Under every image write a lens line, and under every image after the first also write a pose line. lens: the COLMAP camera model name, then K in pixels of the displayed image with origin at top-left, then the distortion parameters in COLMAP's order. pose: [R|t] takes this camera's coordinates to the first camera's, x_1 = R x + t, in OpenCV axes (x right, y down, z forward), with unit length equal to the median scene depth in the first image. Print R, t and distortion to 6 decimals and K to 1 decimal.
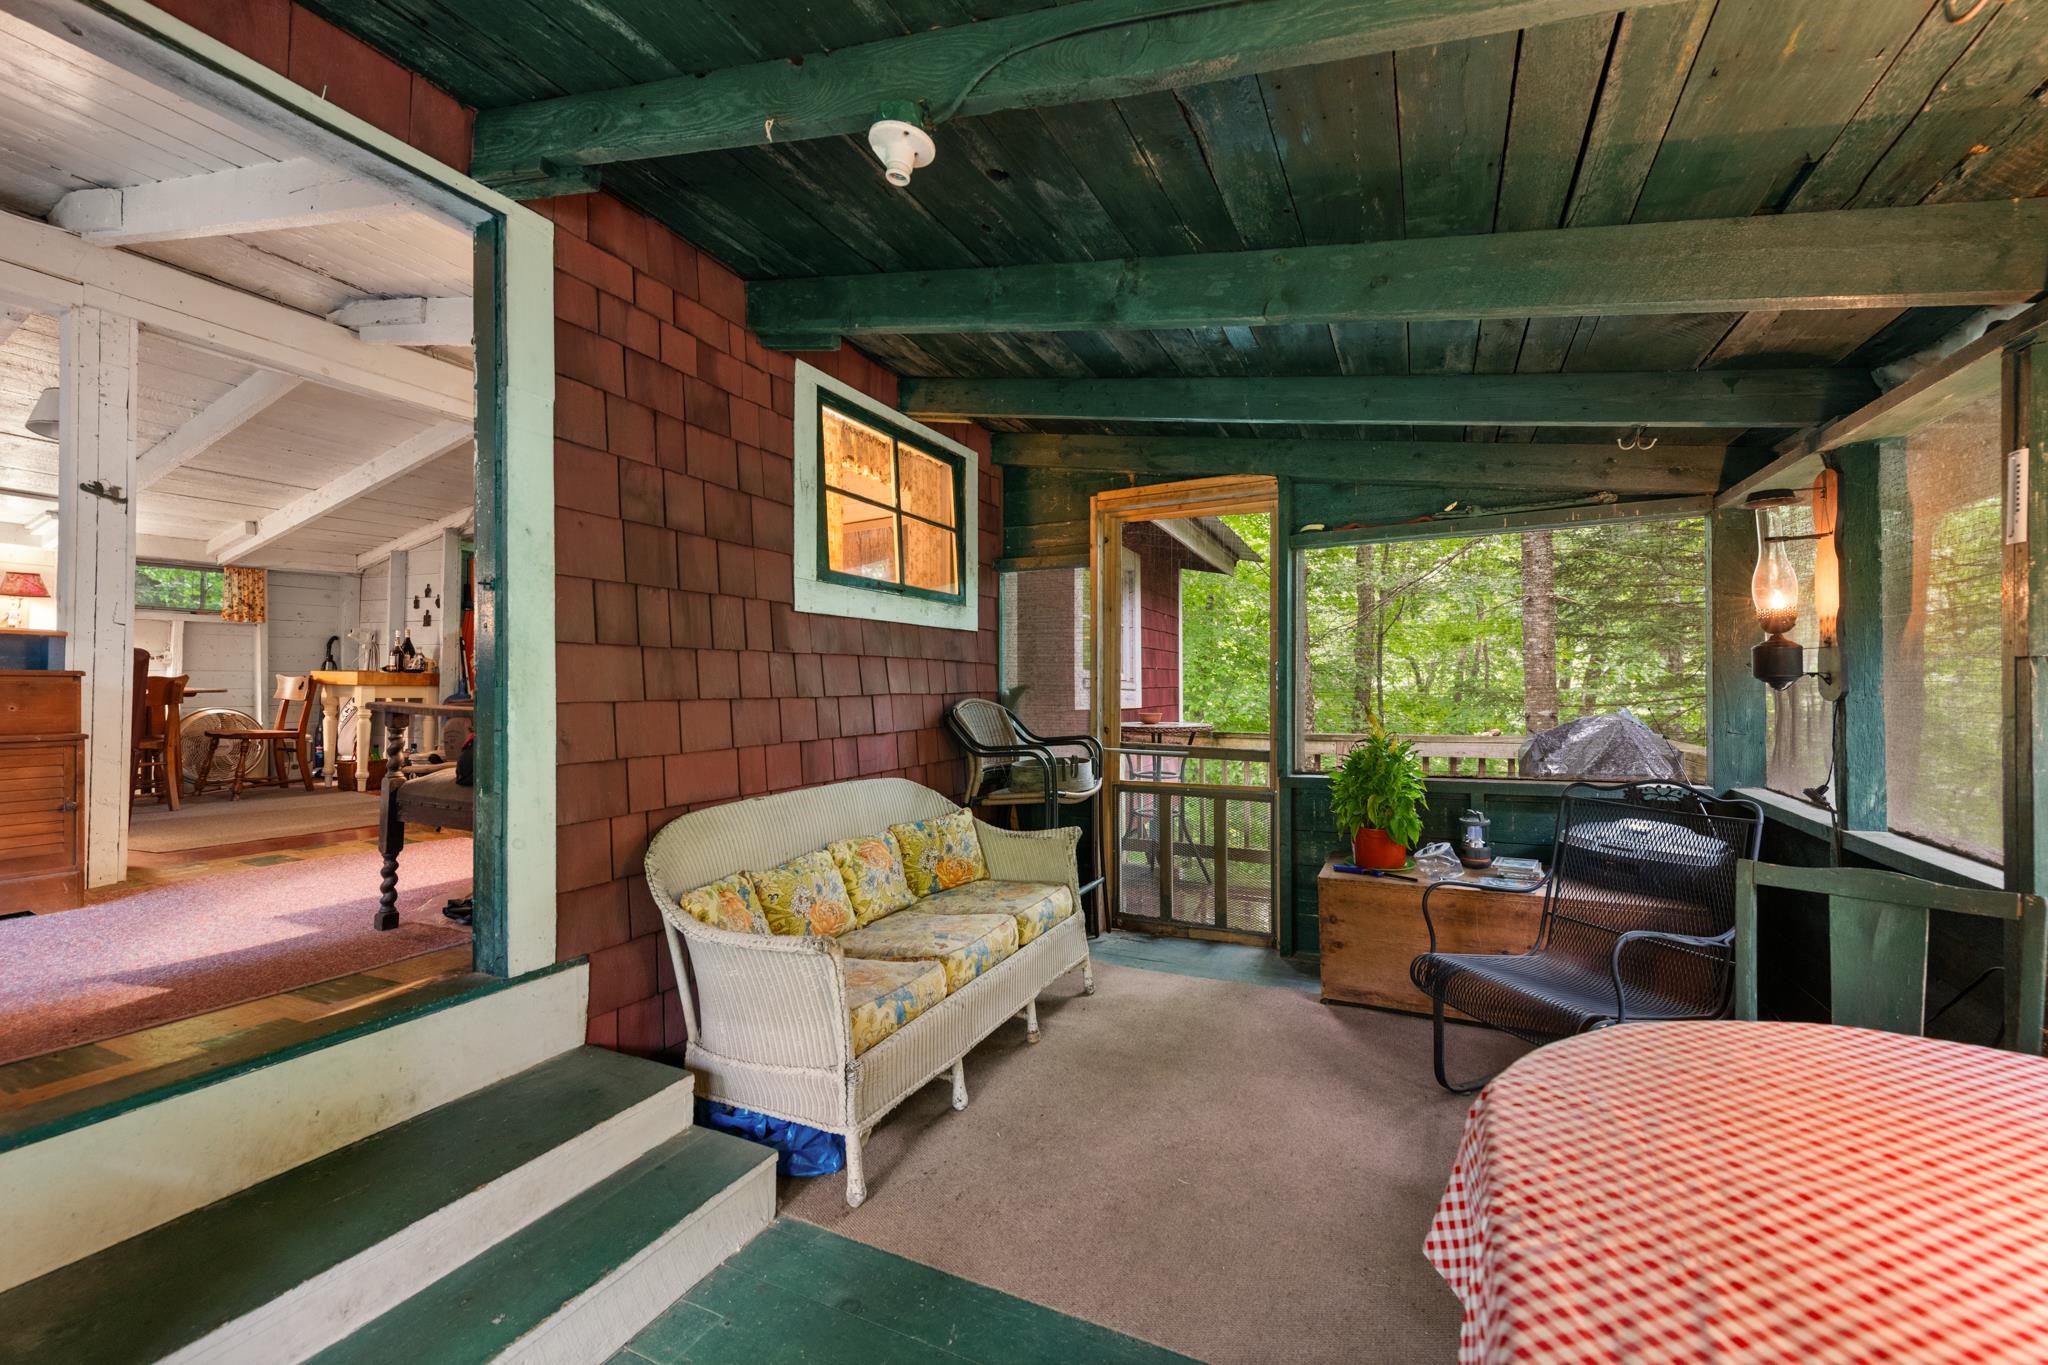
lens RADIAL K [[801.5, 0, 1012.7], [0, 801.5, 688.1], [0, 0, 1]] dist [0.008092, -0.001972]
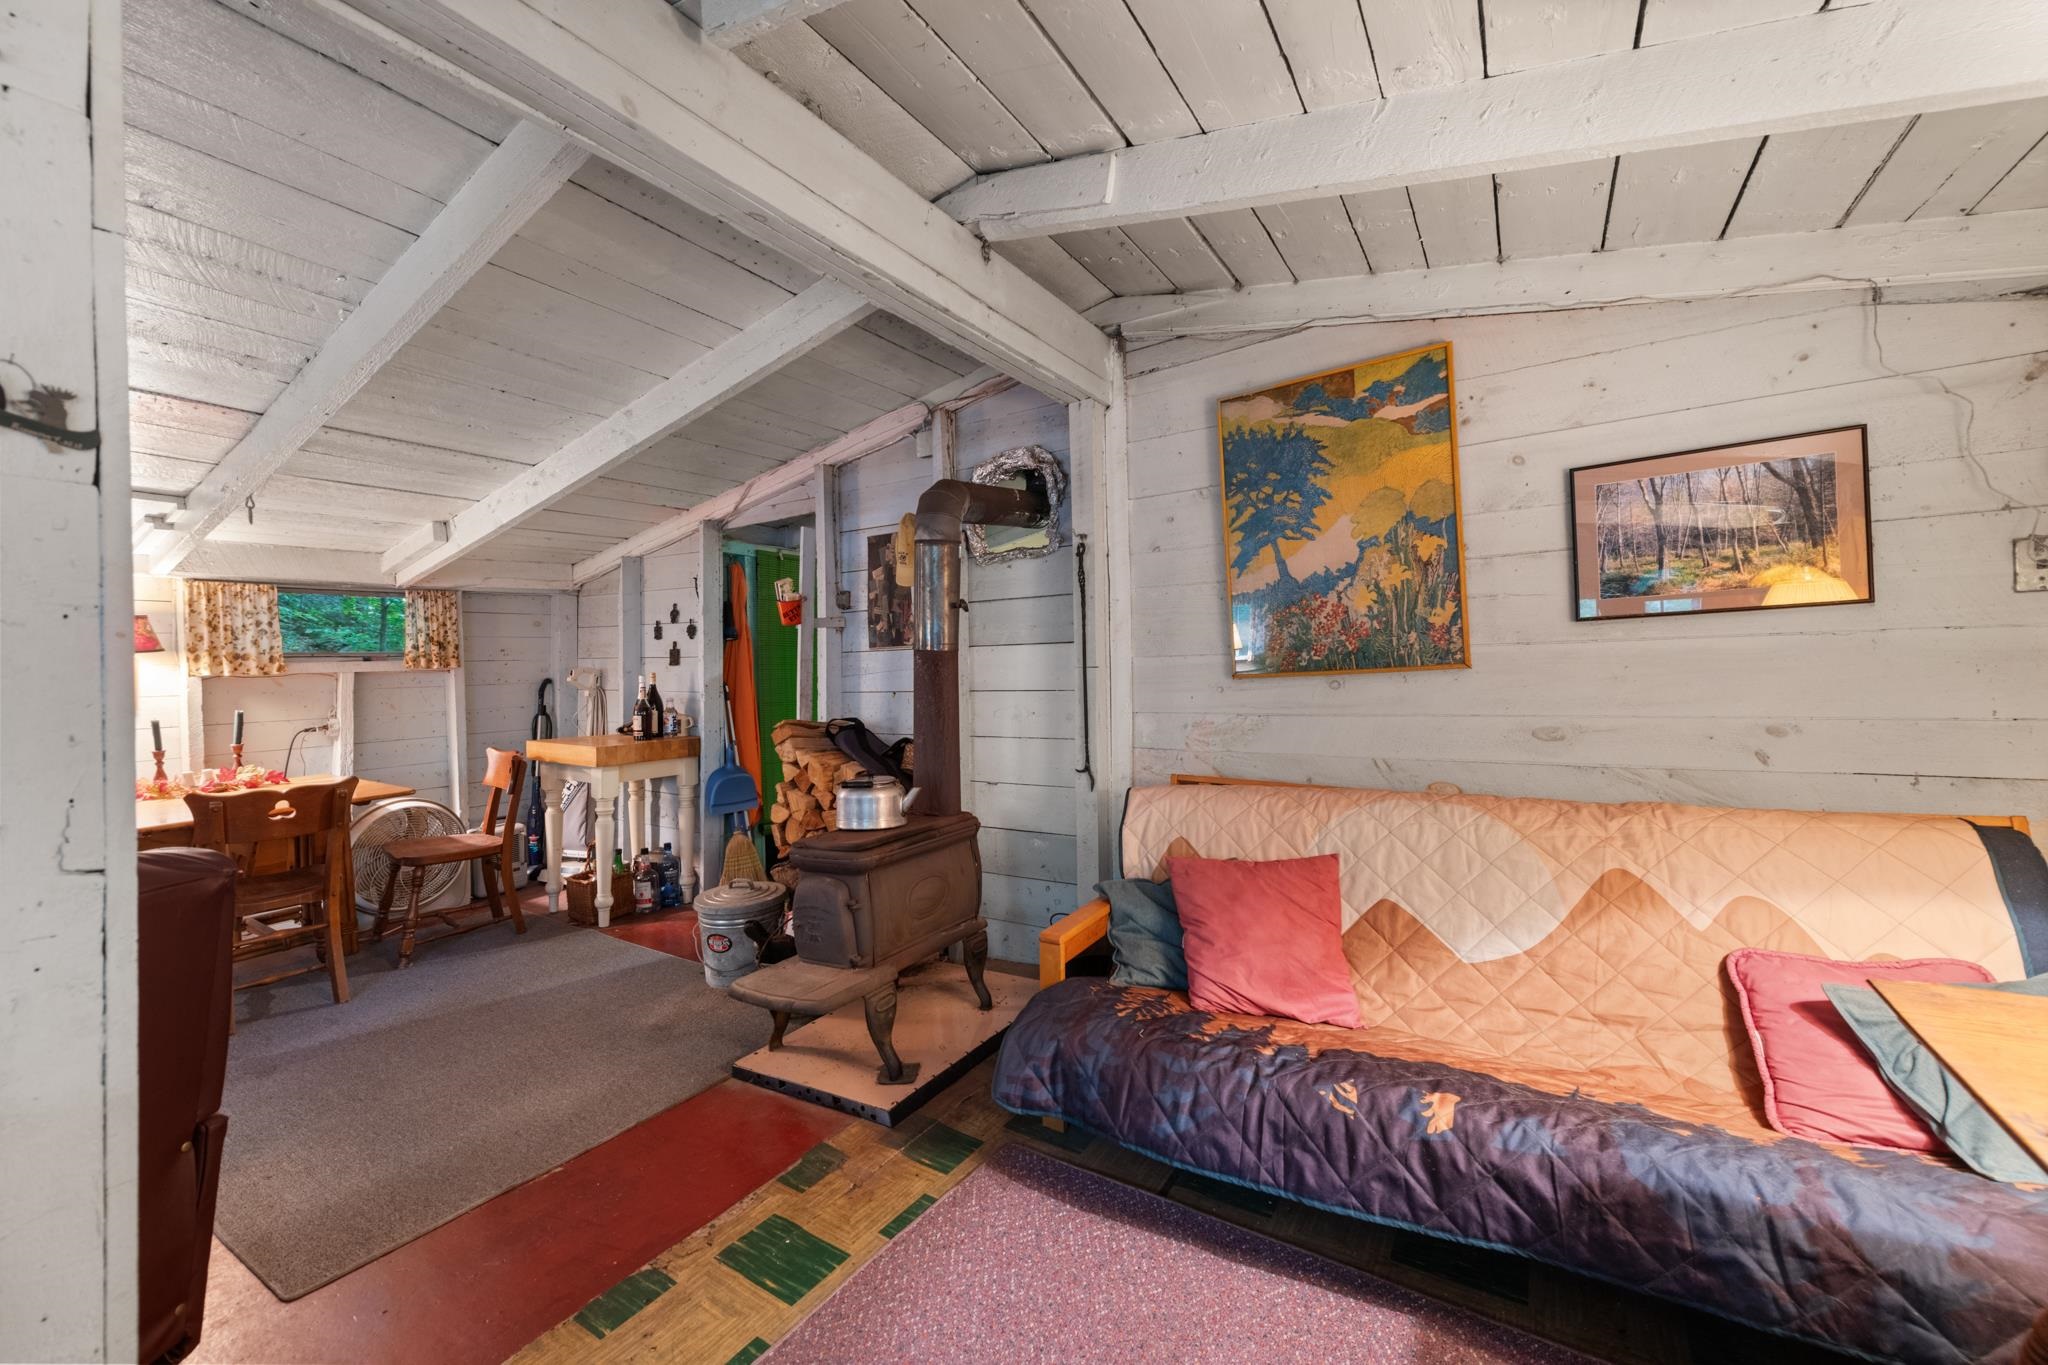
lens RADIAL K [[801.5, 0, 1032.8], [0, 801.5, 675.7], [0, 0, 1]] dist [0.008092, -0.001972]
pose [[0.993308, -0.020117, -0.113731, -0.359652], [0.021299, 0.999731, 0.009182, -0.070202], [0.113516, -0.011543, 0.993469, 0.367551]]
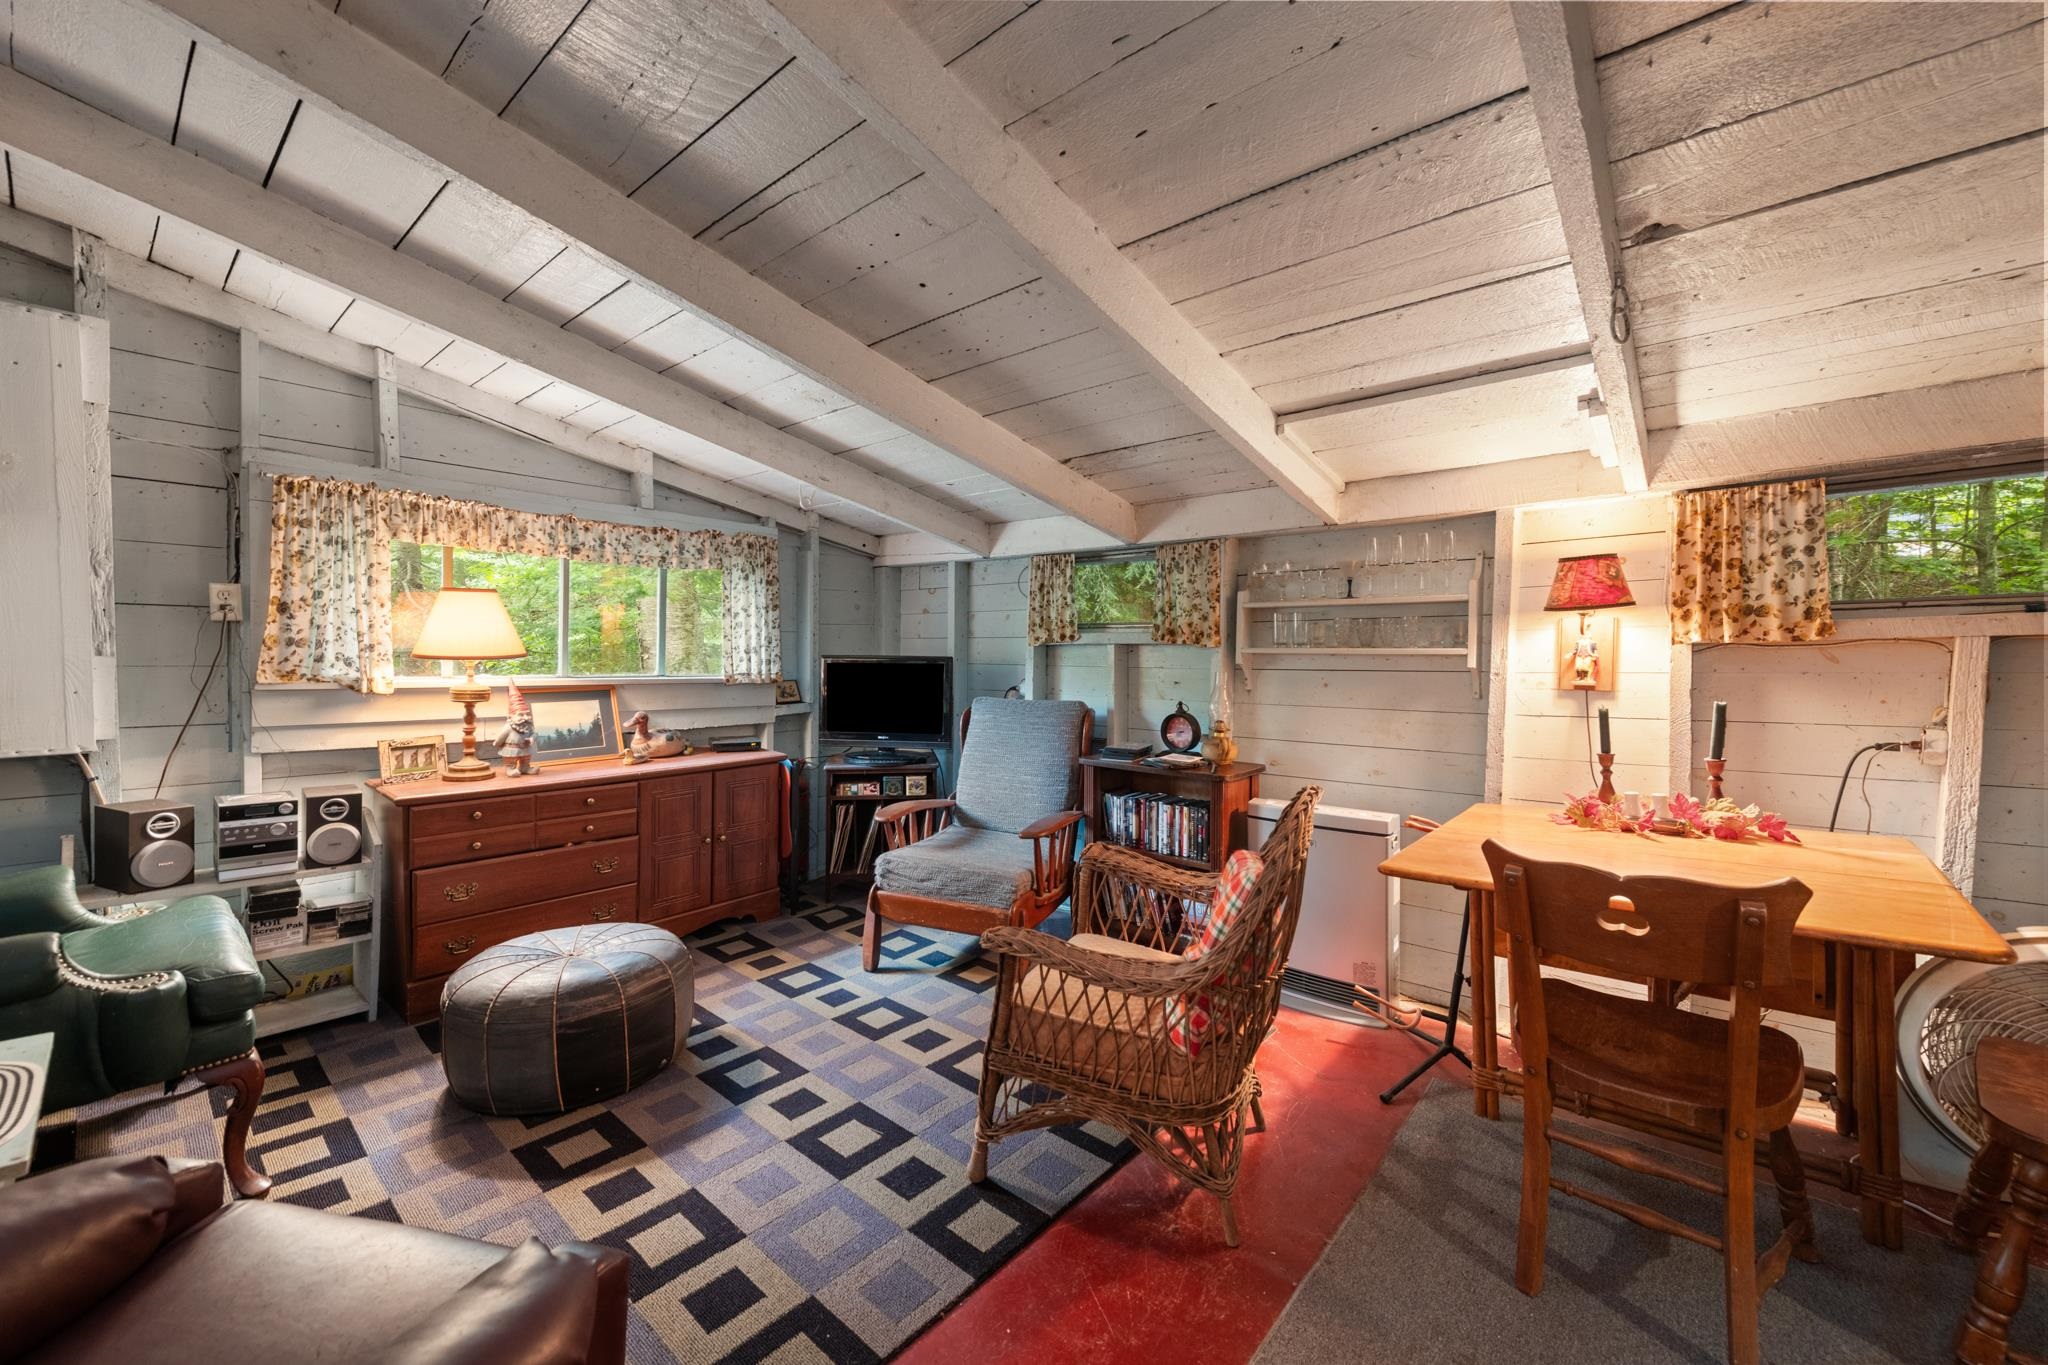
lens RADIAL K [[801.5, 0, 1024.6], [0, 801.5, 674.1], [0, 0, 1]] dist [0.008092, -0.001972]
pose [[-0.251658, 0.008737, -0.967777, -0.581993], [-0.005812, 0.999928, 0.010538, -0.065410], [0.967799, 0.008276, -0.251589, 0.666341]]
